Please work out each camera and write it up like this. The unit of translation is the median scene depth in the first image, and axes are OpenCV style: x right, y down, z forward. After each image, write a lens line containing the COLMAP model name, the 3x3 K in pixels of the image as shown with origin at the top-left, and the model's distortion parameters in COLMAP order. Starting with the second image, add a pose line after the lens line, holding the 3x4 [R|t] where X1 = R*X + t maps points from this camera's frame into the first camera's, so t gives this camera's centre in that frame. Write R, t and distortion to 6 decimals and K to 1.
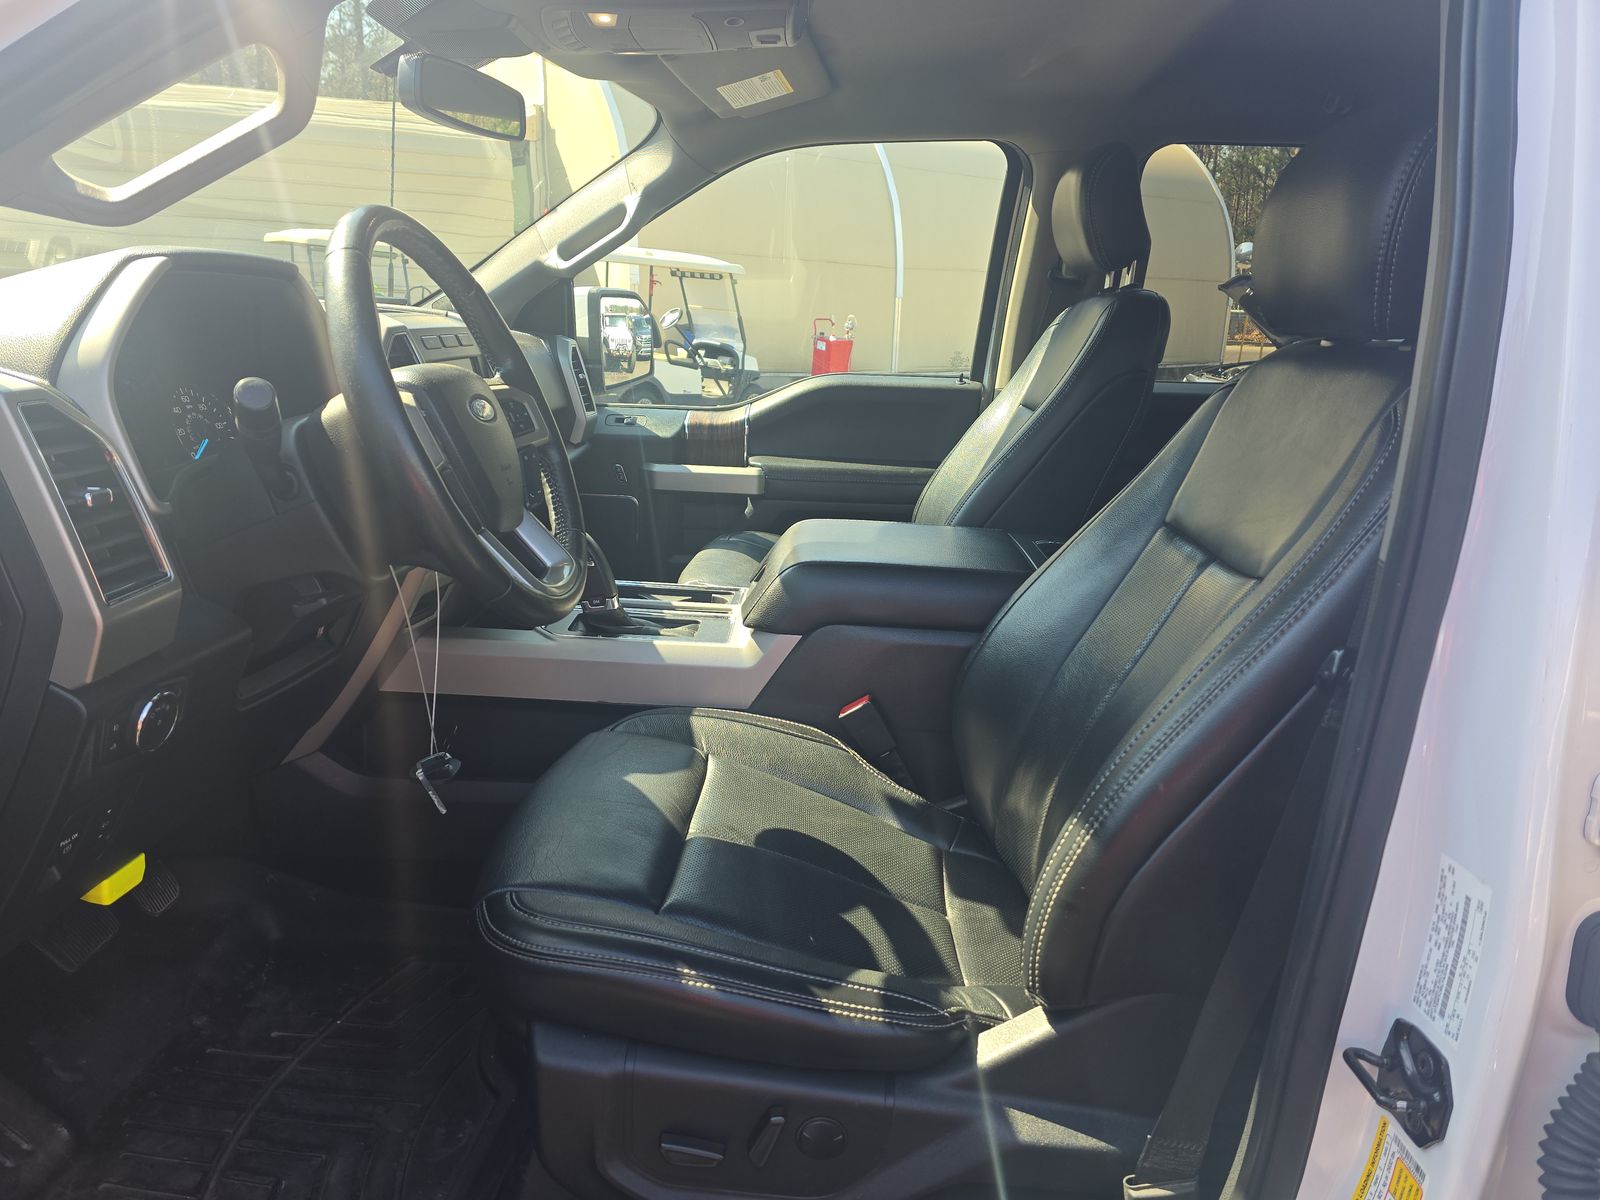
lens RADIAL K [[1071.6, 0, 798.4], [0, 1071.6, 602.0], [0, 0, 1]] dist [0.044433, -0.042695]
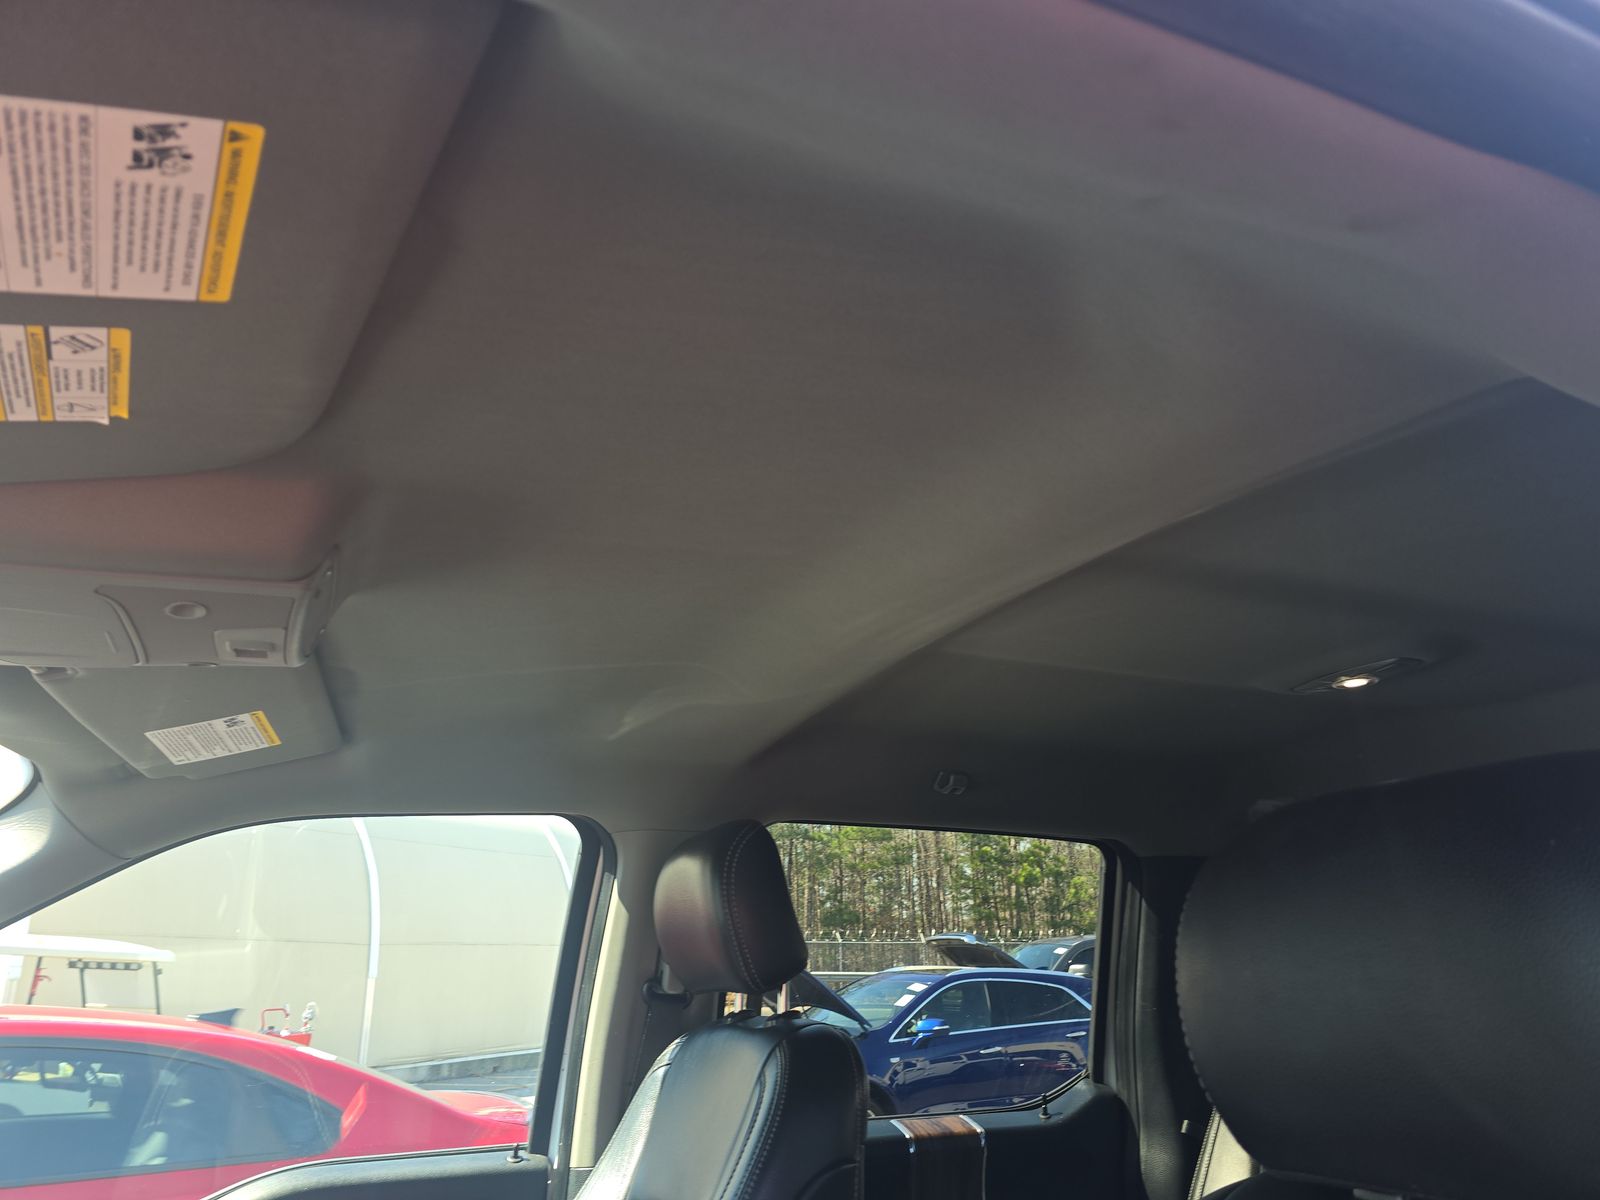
lens RADIAL K [[1071.6, 0, 798.4], [0, 1071.6, 602.0], [0, 0, 1]] dist [0.044433, -0.042695]
pose [[0.898980, 0.096968, 0.427122, -0.008602], [0.160655, 0.834210, -0.527525, -0.111759], [-0.407462, 0.542854, 0.734360, 0.260730]]
